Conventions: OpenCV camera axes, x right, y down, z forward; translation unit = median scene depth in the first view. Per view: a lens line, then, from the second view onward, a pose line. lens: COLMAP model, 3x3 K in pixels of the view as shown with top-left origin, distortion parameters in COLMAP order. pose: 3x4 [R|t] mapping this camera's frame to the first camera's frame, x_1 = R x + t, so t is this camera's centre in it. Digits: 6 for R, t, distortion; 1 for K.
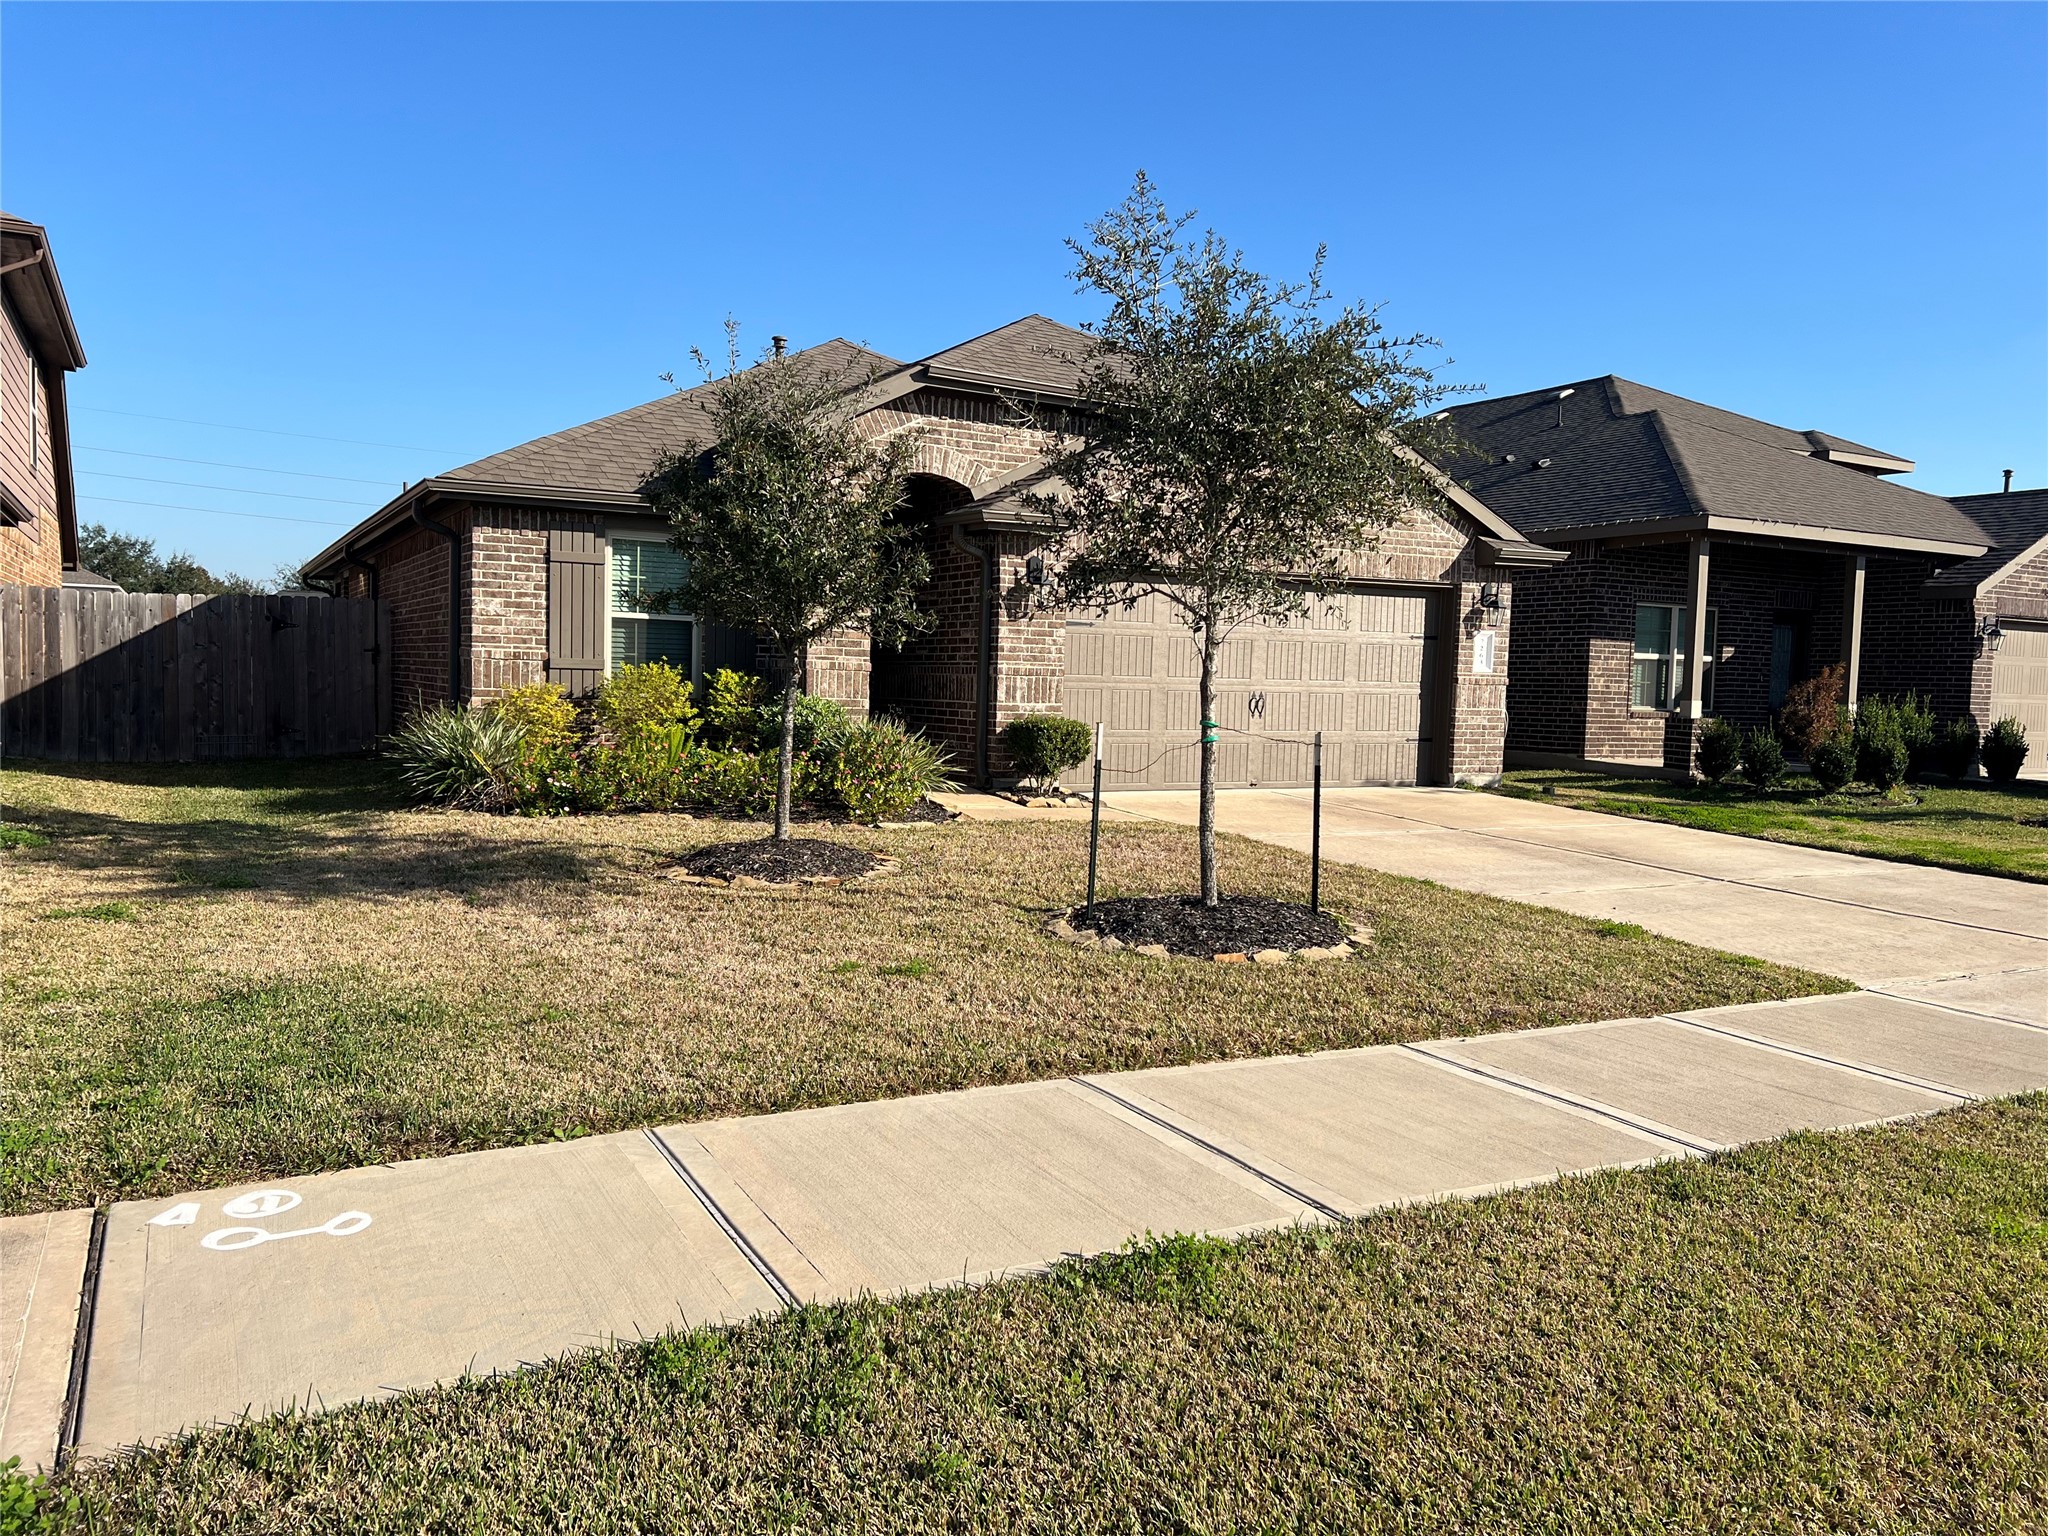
lens RADIAL K [[1564.3, 0, 1075.7], [0, 1564.3, 763.3], [0, 0, 1]] dist [0.207217, -0.413094]
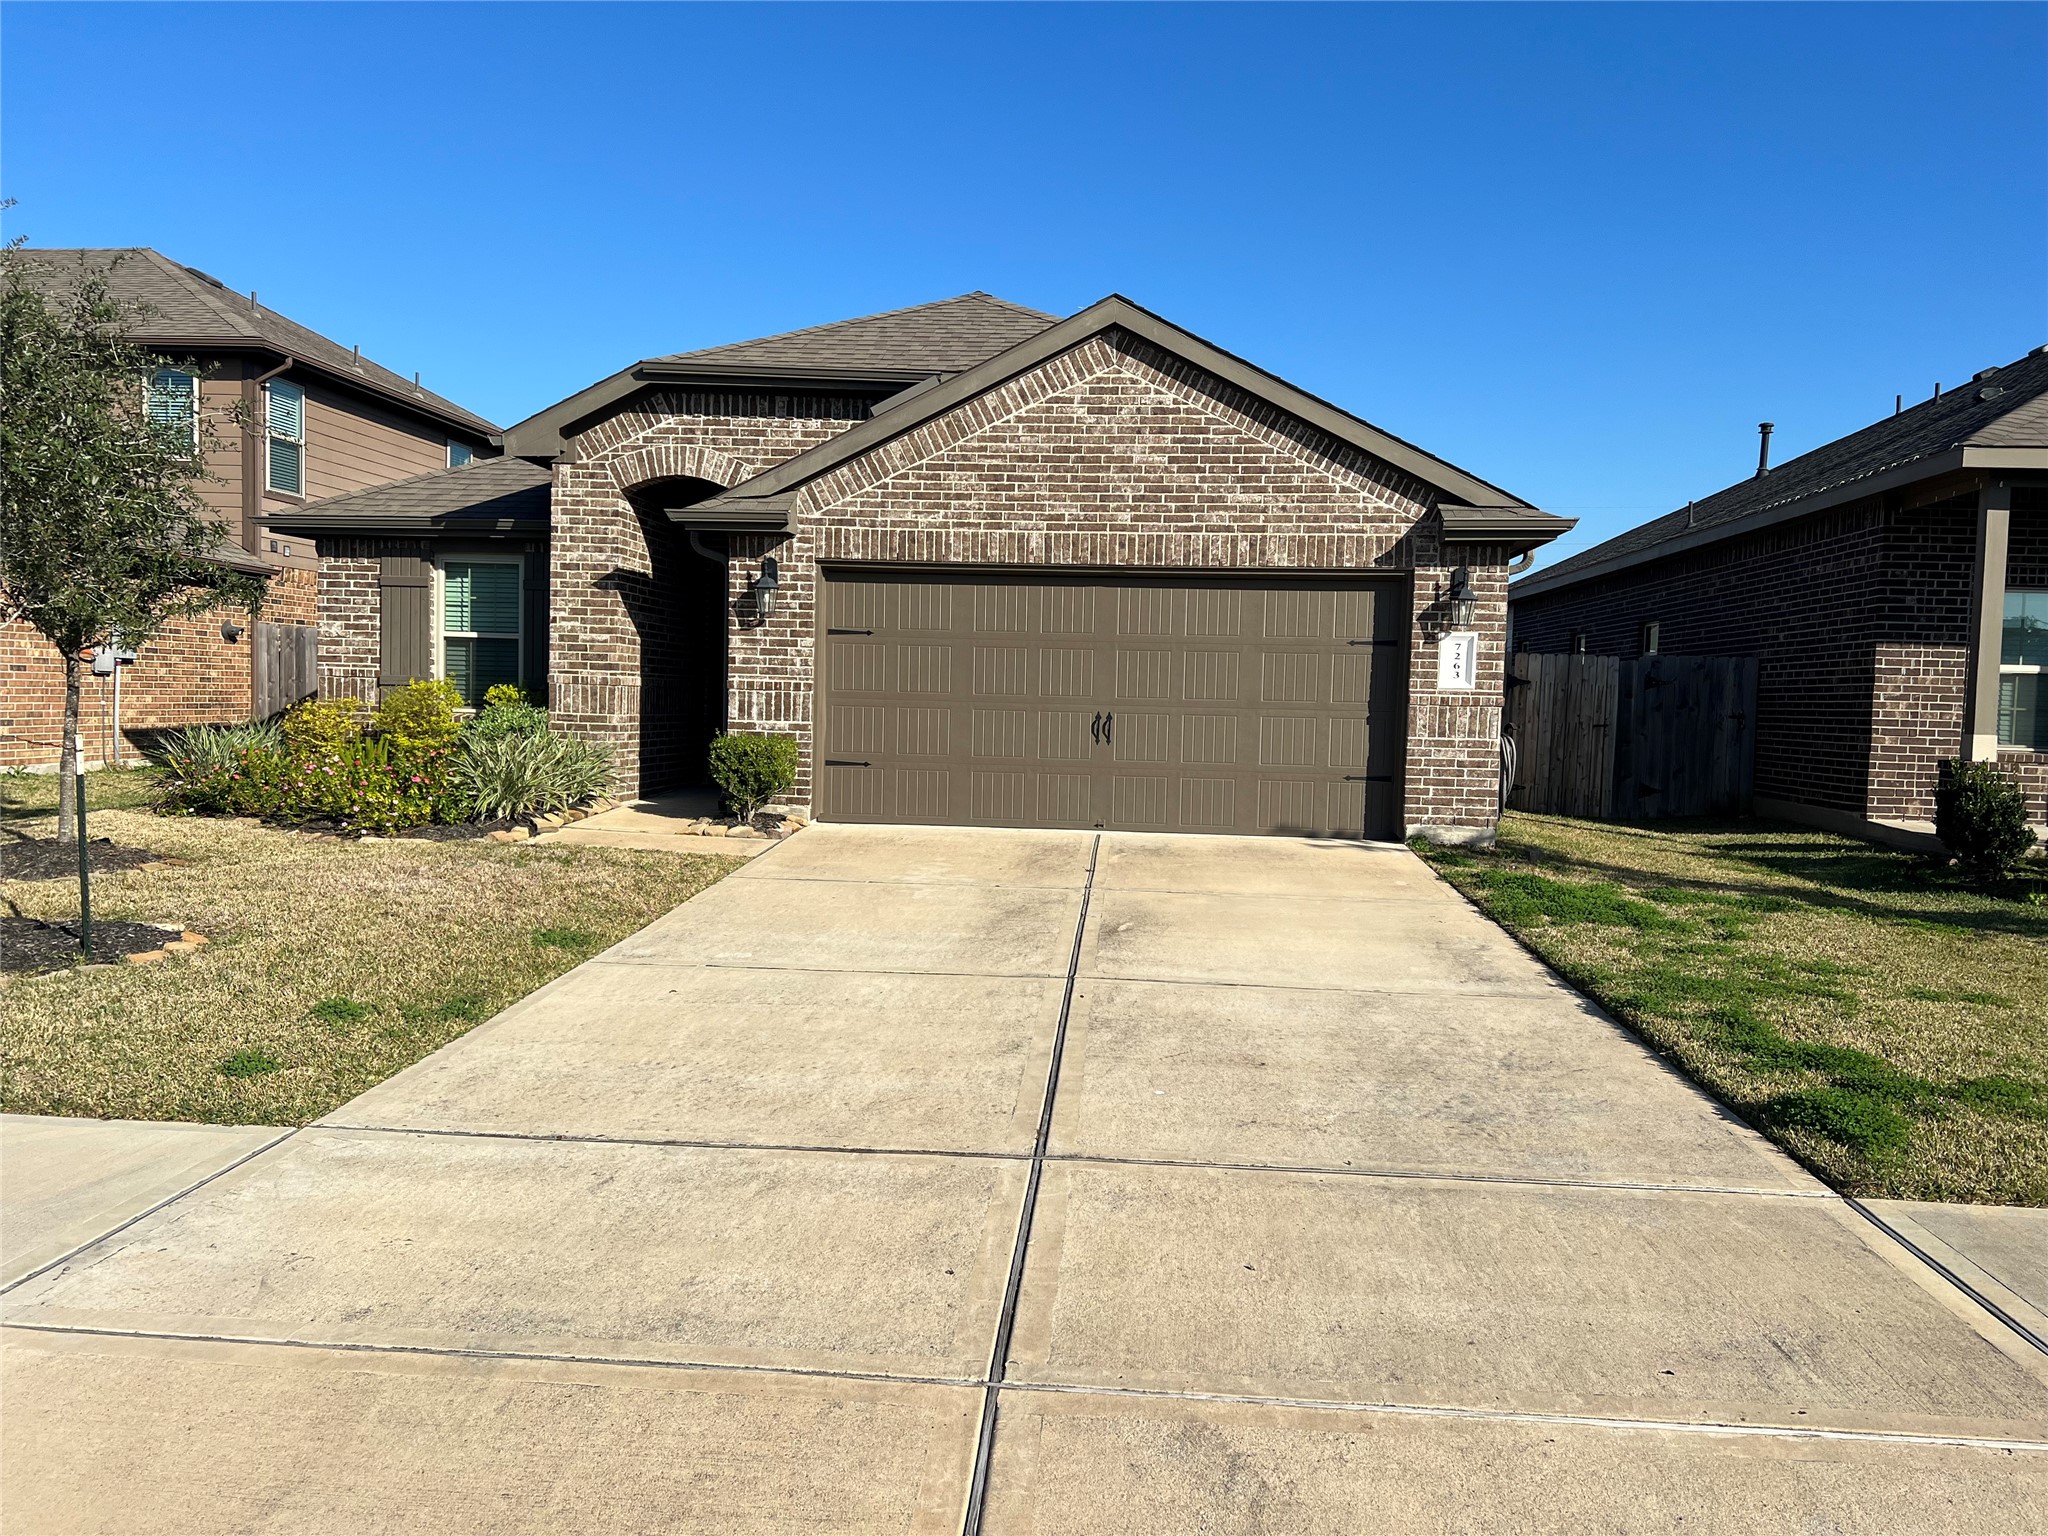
lens RADIAL K [[1579.1, 0, 1024.0], [0, 1579.1, 768.0], [0, 0, 1]] dist [0.110822, -0.096801]
pose [[0.823180, 0.022328, -0.567342, 0.533062], [-0.036088, 0.999264, -0.013035, -0.004066], [0.566633, 0.031205, 0.823379, 0.293322]]
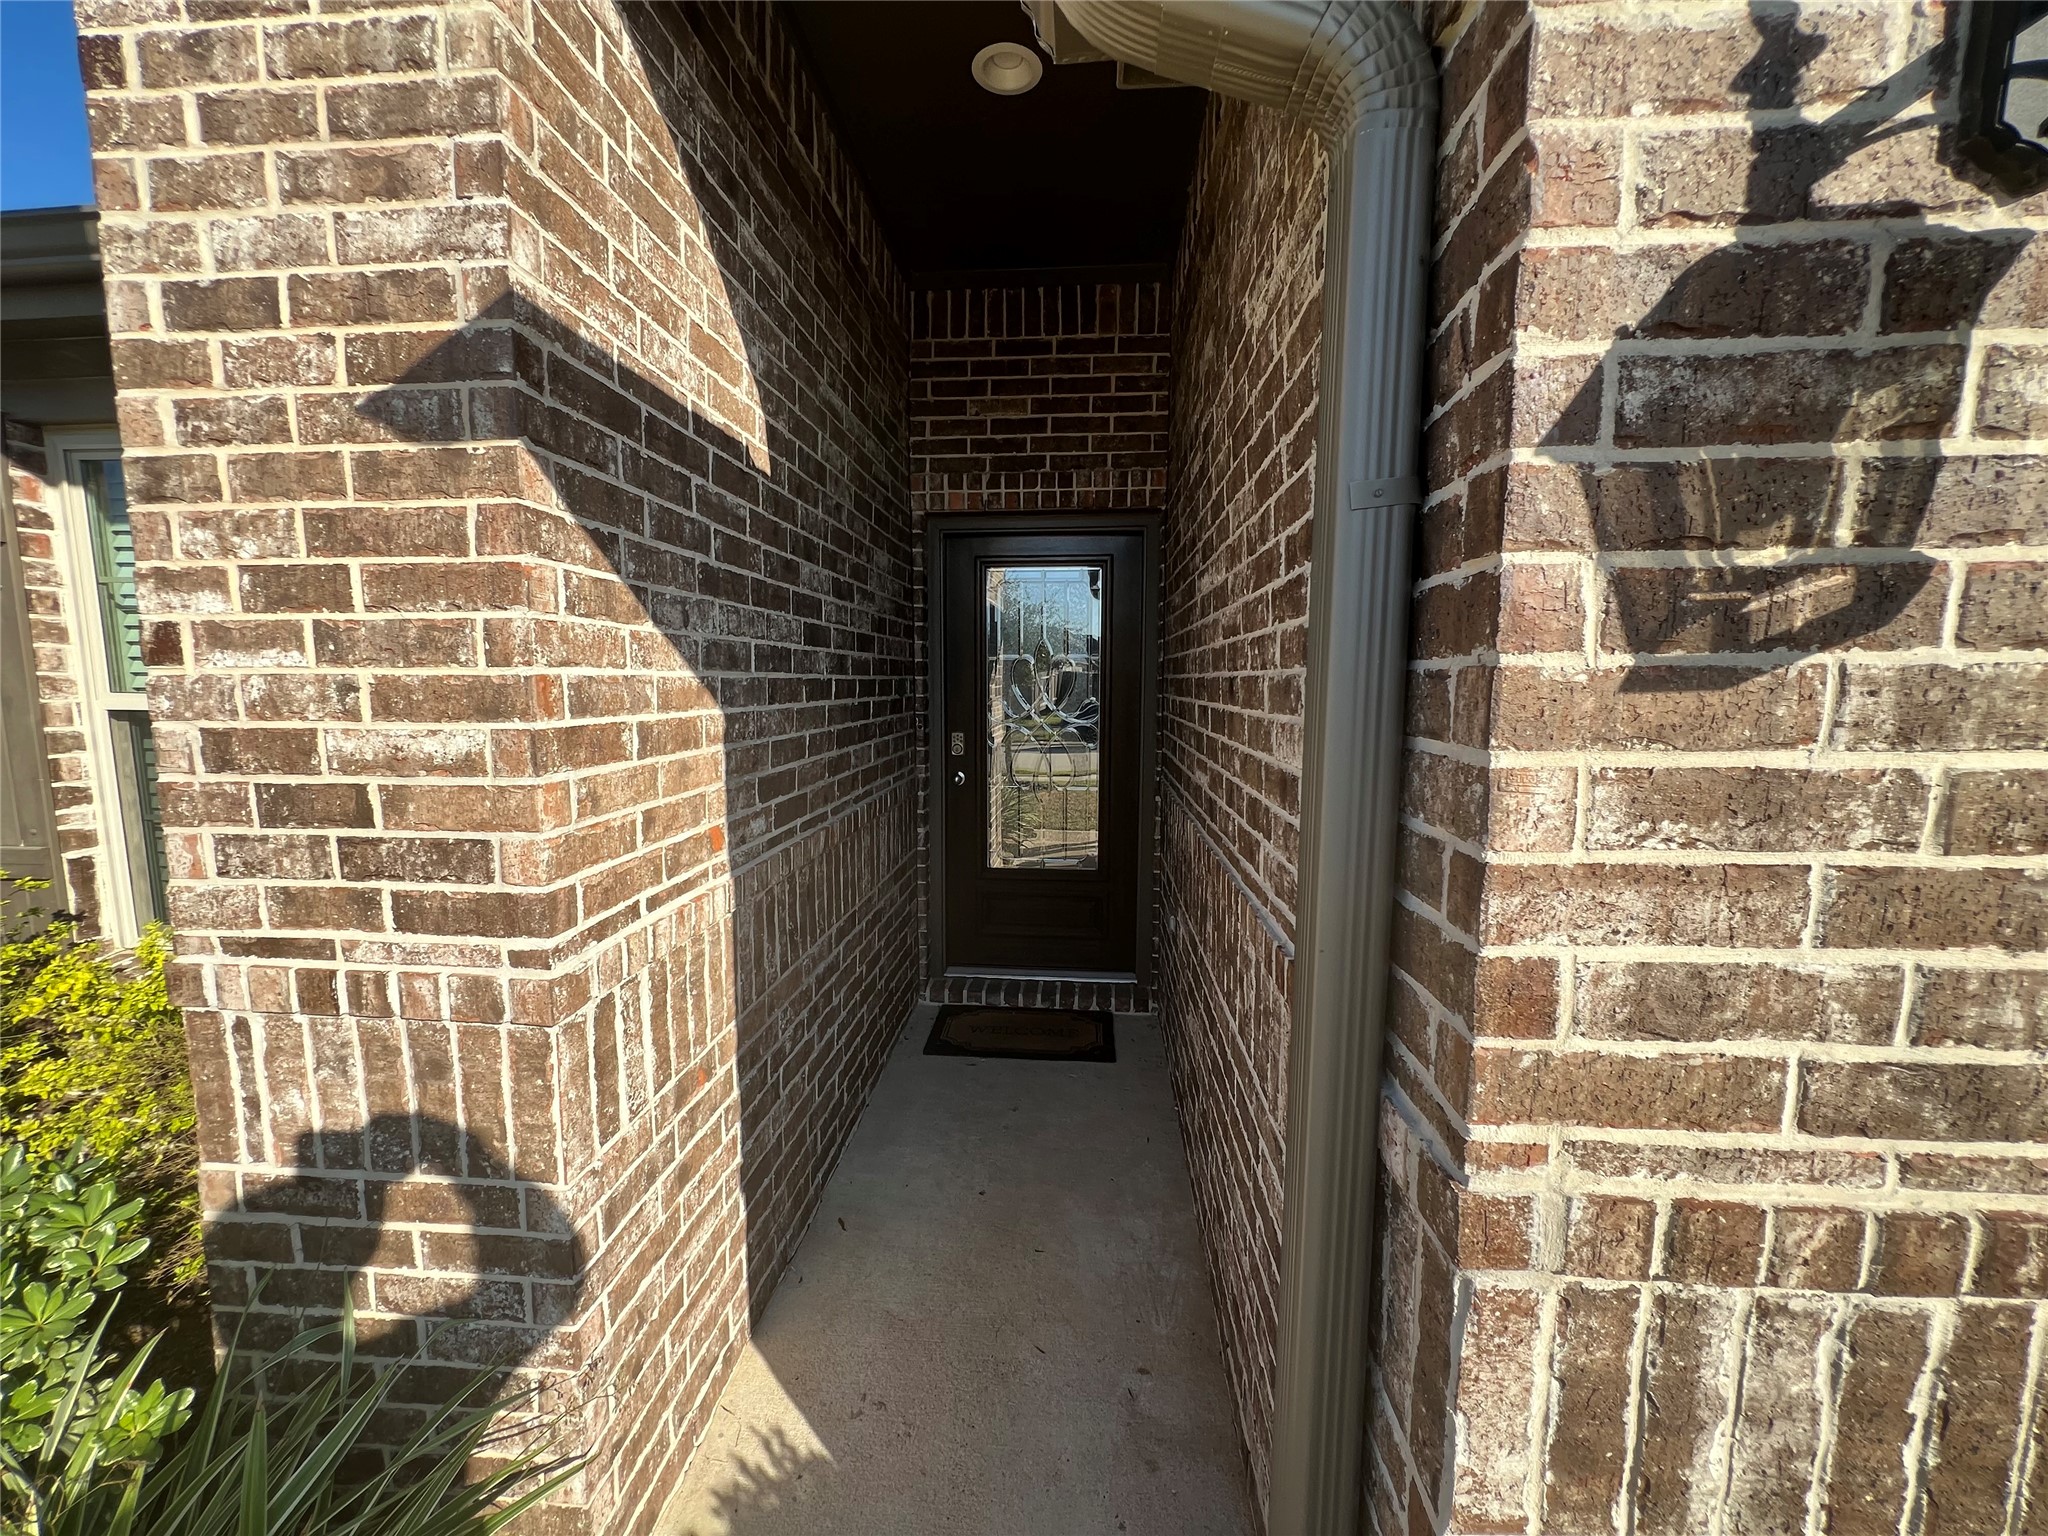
lens RADIAL K [[821.5, 0, 1015.7], [0, 821.5, 767.0], [0, 0, 1]] dist [0.000101, -0.000035]
pose [[0.825357, 0.032421, -0.563679, -0.039138], [-0.006953, 0.998858, 0.047271, -0.076294], [0.564568, -0.035096, 0.824640, 0.818109]]
